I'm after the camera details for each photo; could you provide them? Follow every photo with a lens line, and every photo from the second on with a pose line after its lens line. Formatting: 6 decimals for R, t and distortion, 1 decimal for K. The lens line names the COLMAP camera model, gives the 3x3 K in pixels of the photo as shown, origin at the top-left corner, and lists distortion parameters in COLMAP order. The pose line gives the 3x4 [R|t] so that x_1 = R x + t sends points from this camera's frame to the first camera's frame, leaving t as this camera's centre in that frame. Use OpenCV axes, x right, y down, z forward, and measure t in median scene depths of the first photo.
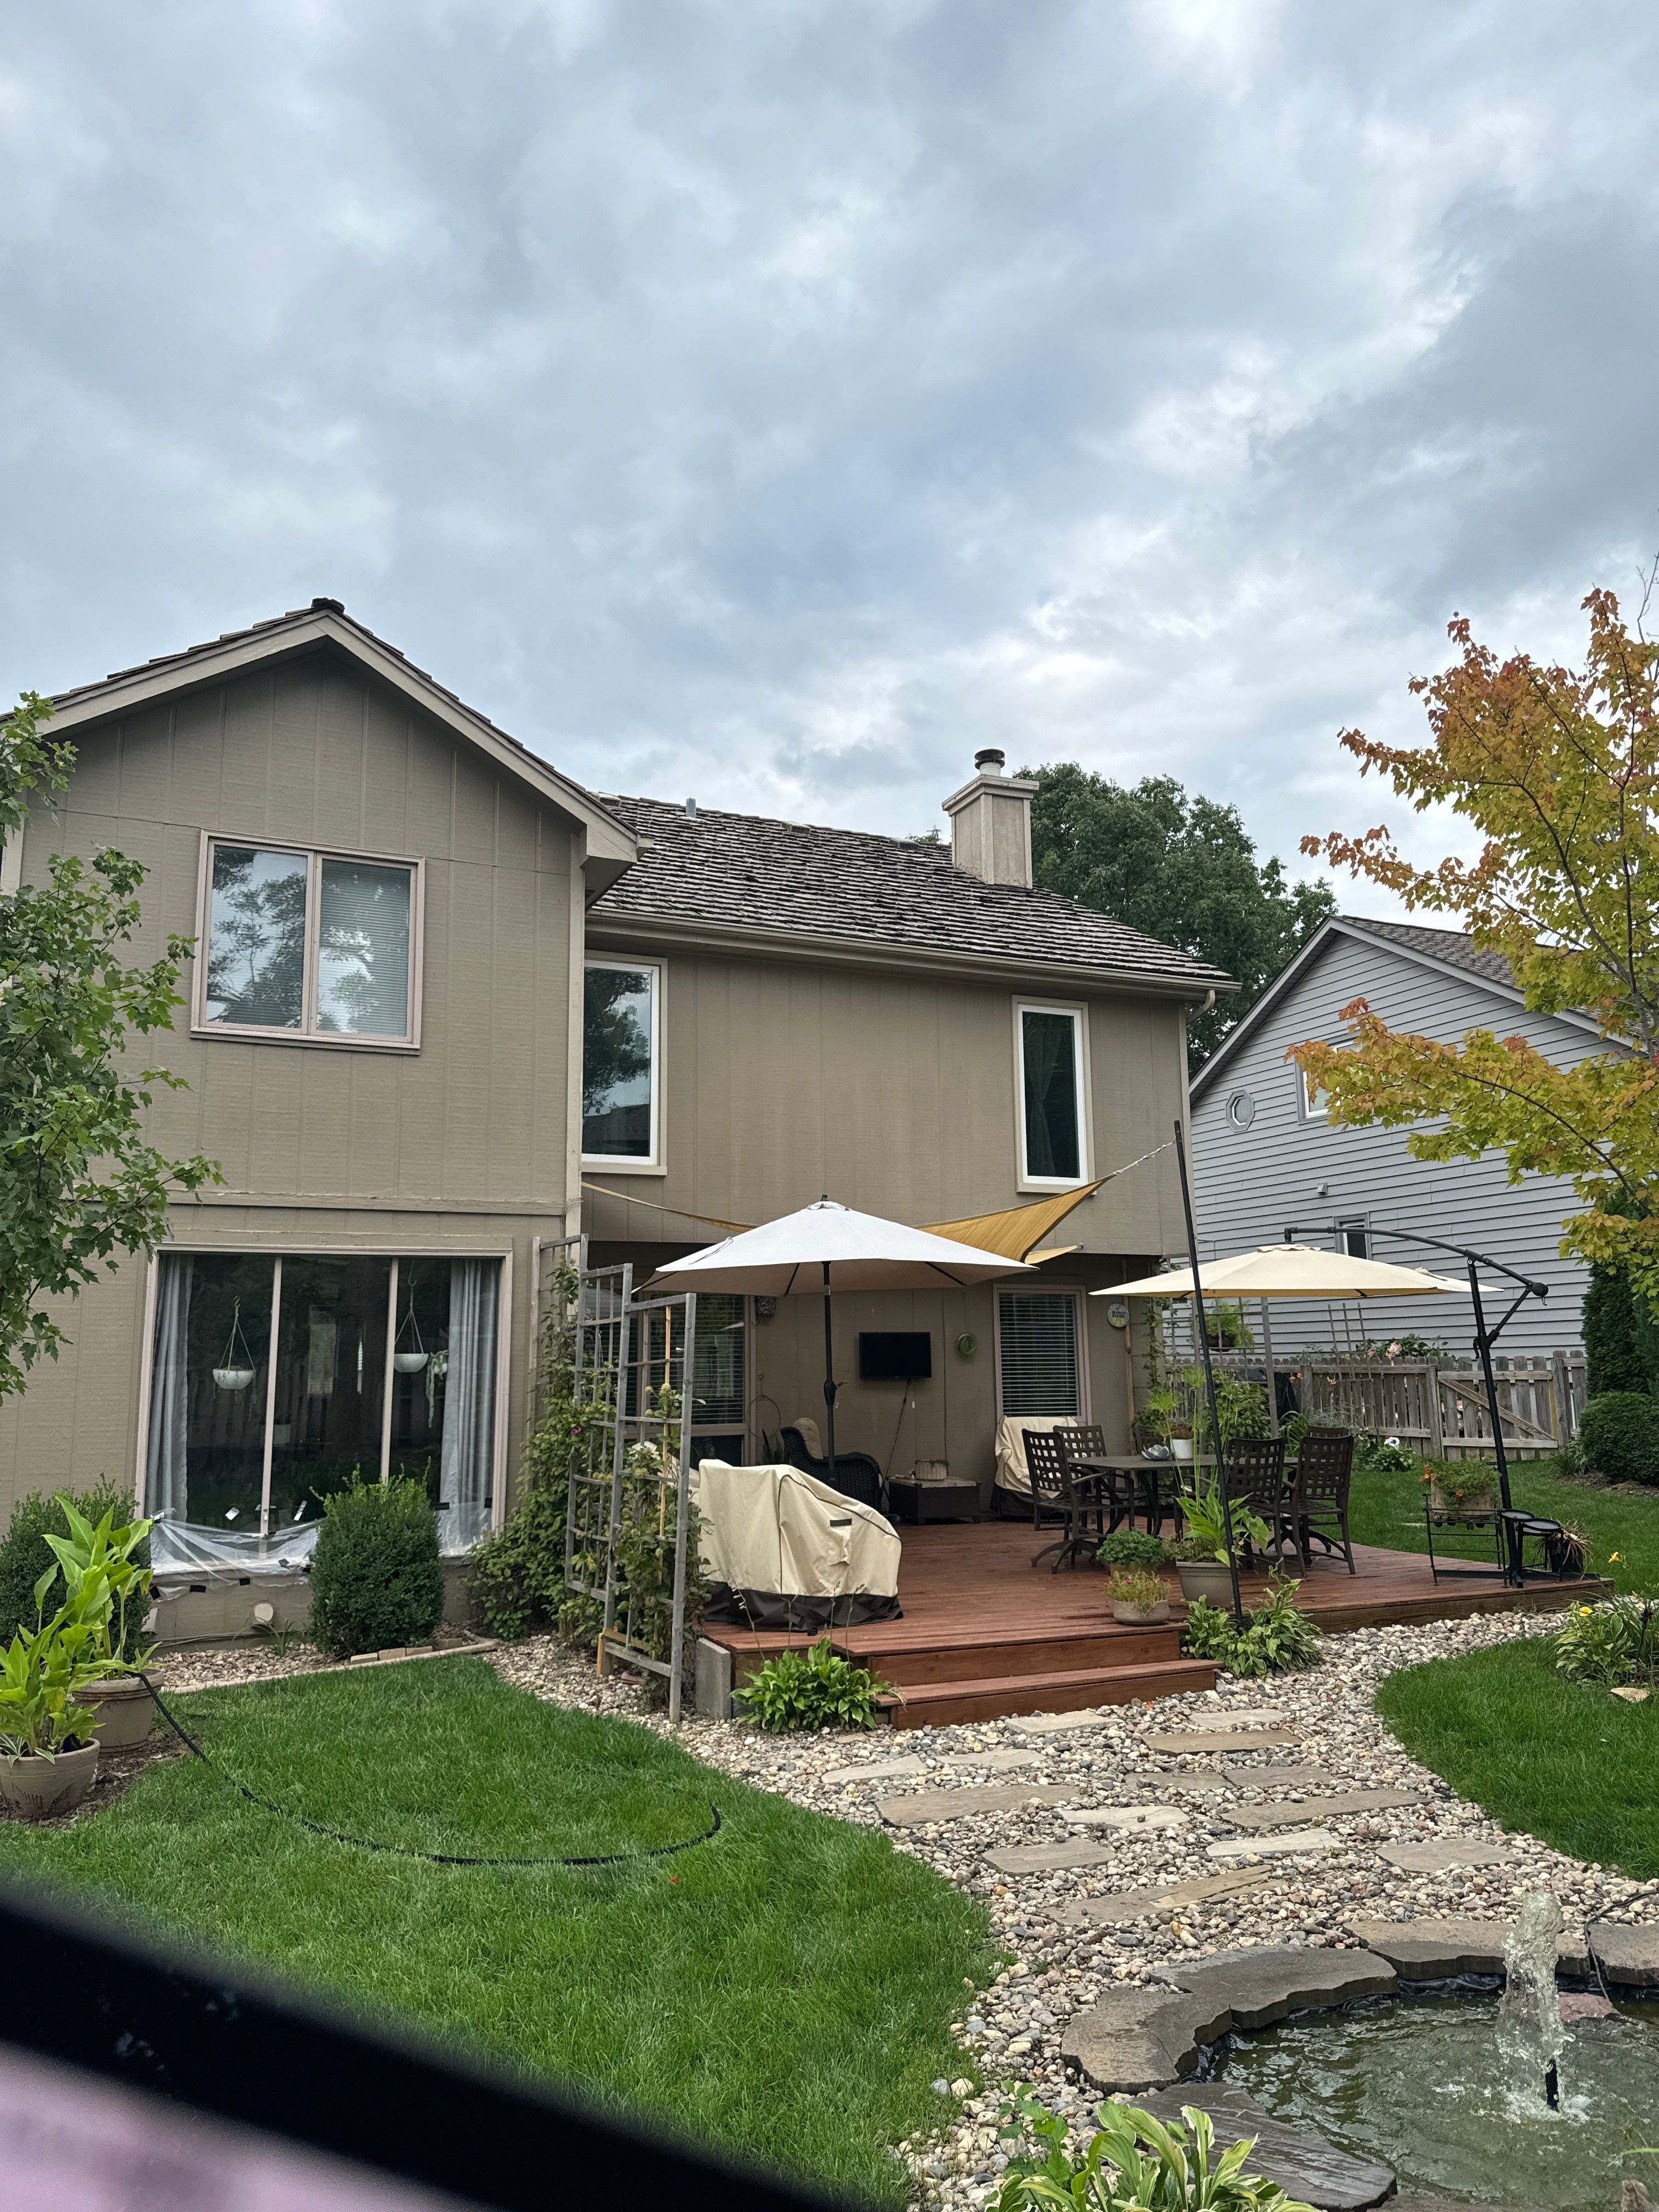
lens RADIAL K [[1548.0, 0, 851.2], [0, 1548.0, 1111.0], [0, 0, 1]] dist [0.147210, -0.251102]
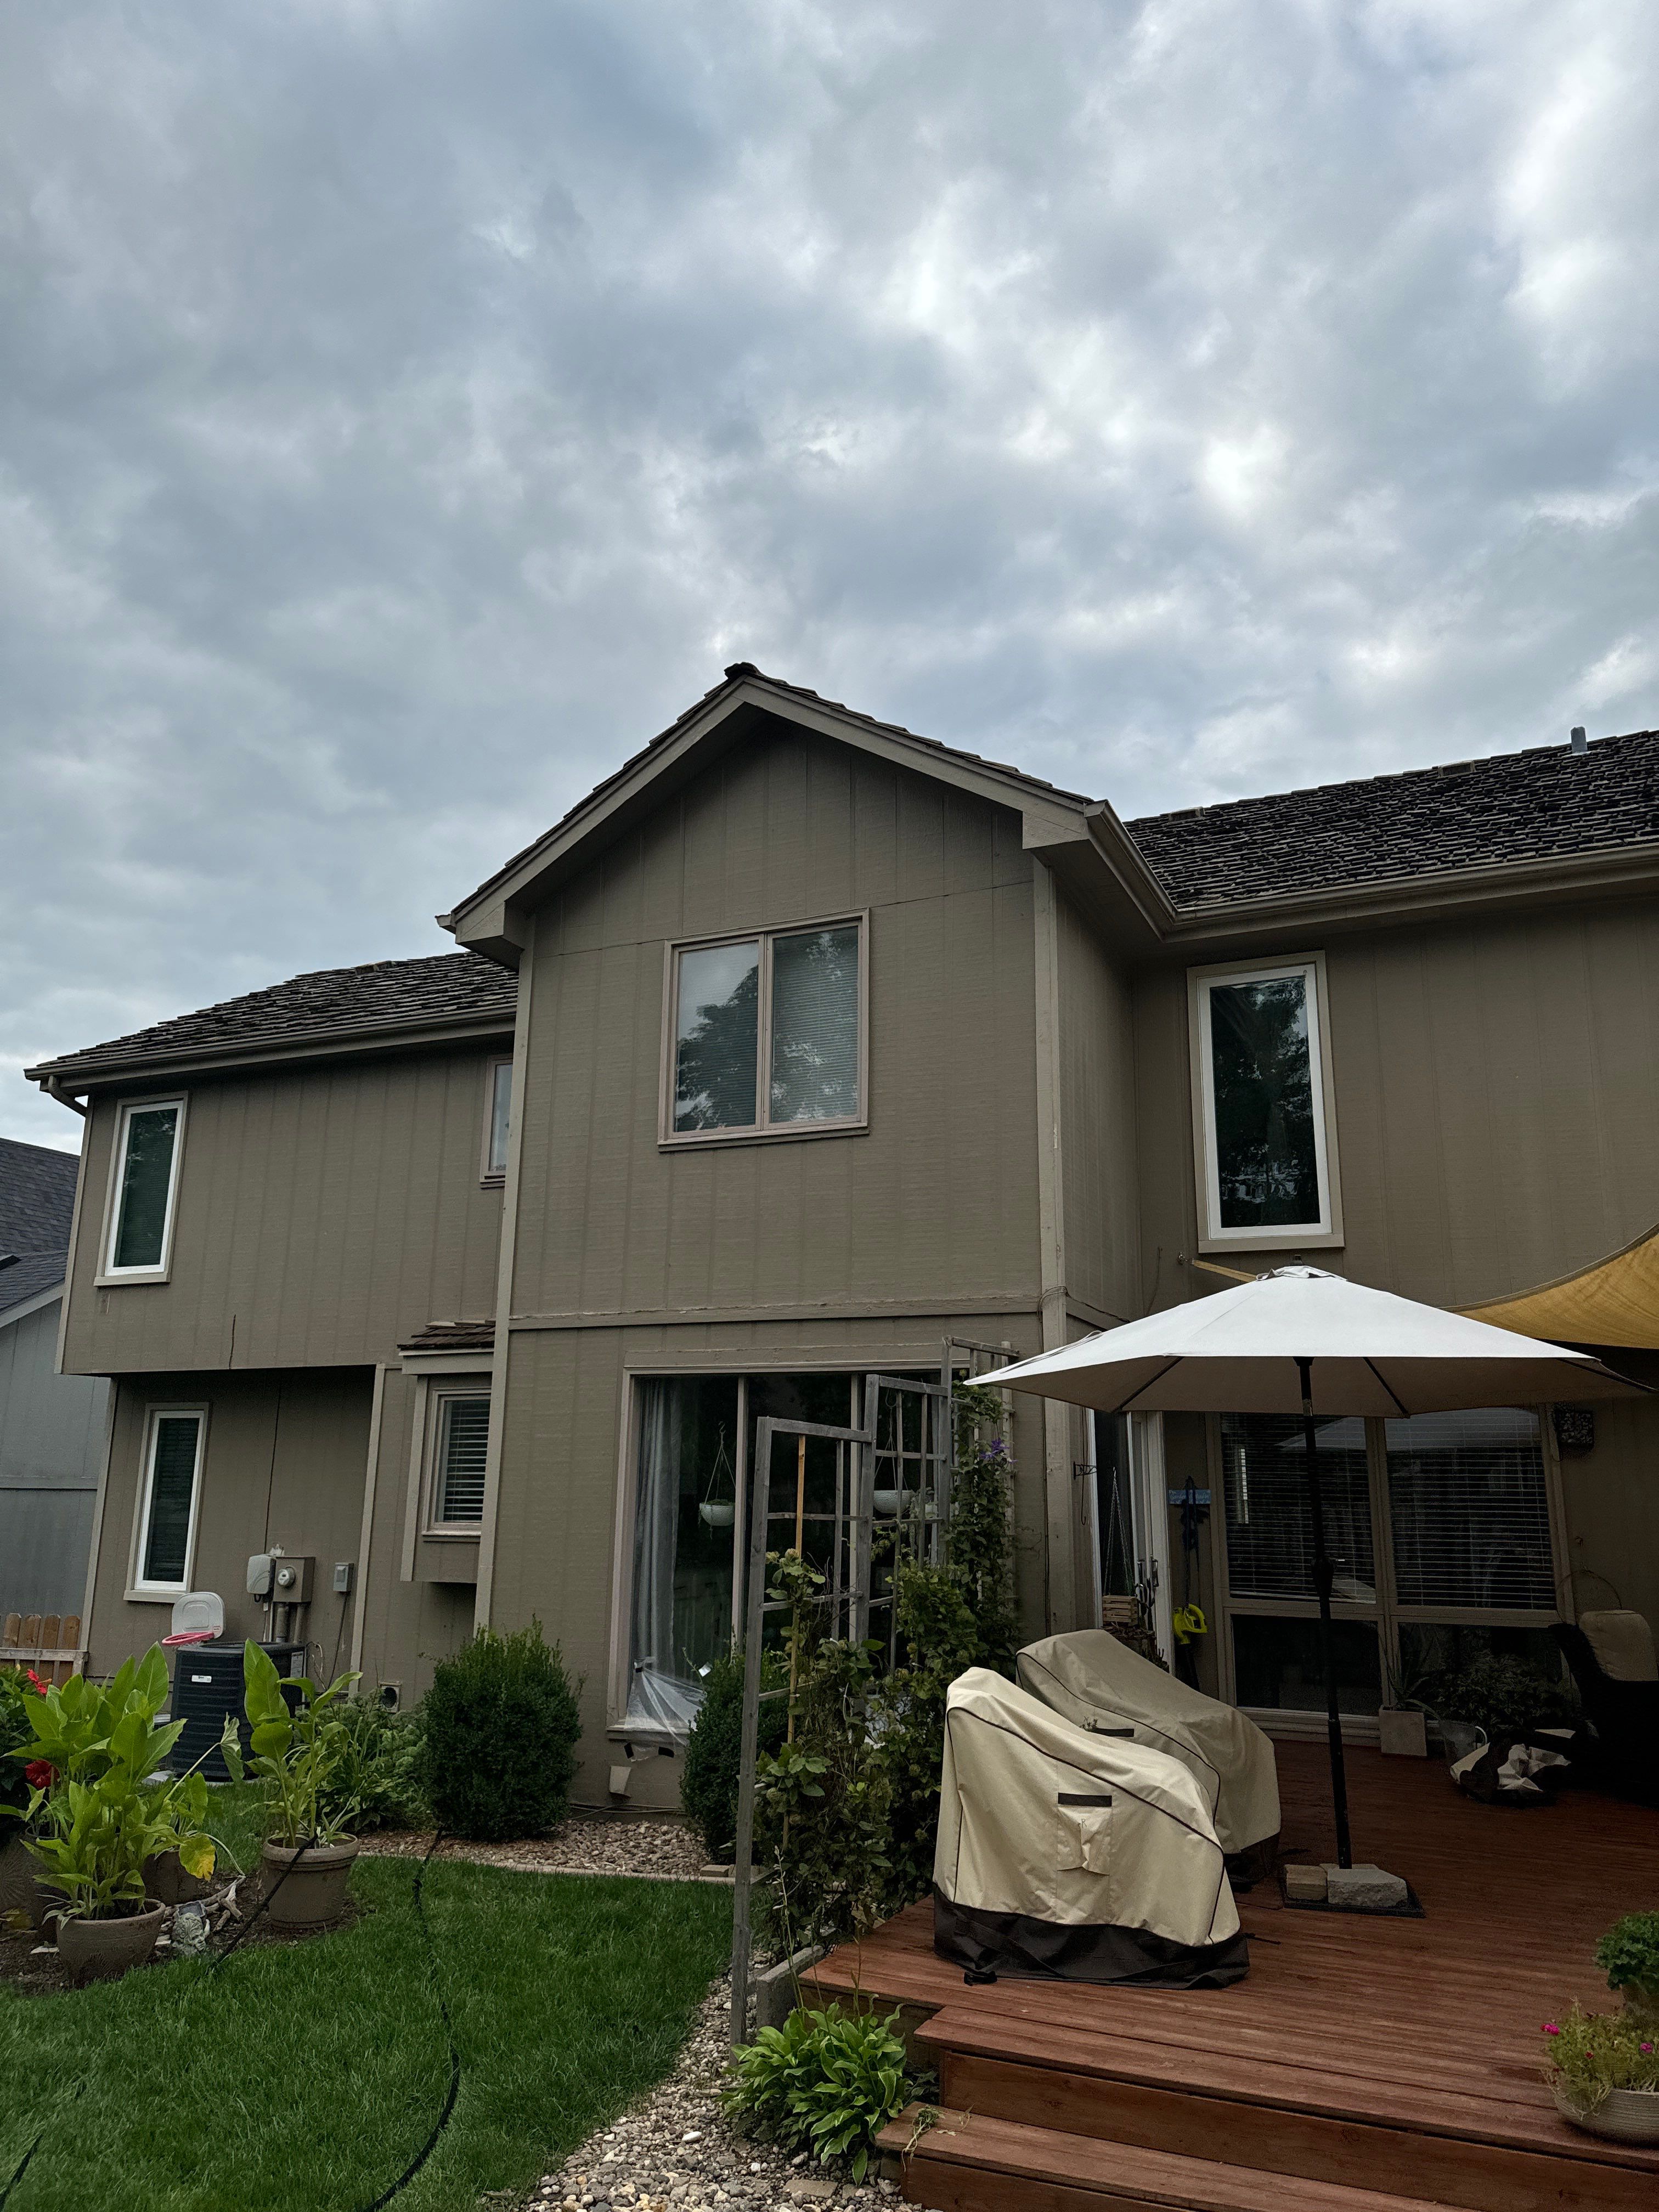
lens RADIAL K [[1548.0, 0, 851.2], [0, 1548.0, 1111.0], [0, 0, 1]] dist [0.147210, -0.251102]
pose [[0.641002, -0.163144, -0.750001, 0.369677], [0.105976, 0.986602, -0.124037, 0.058481], [0.760188, 0.000026, 0.649703, 0.459626]]
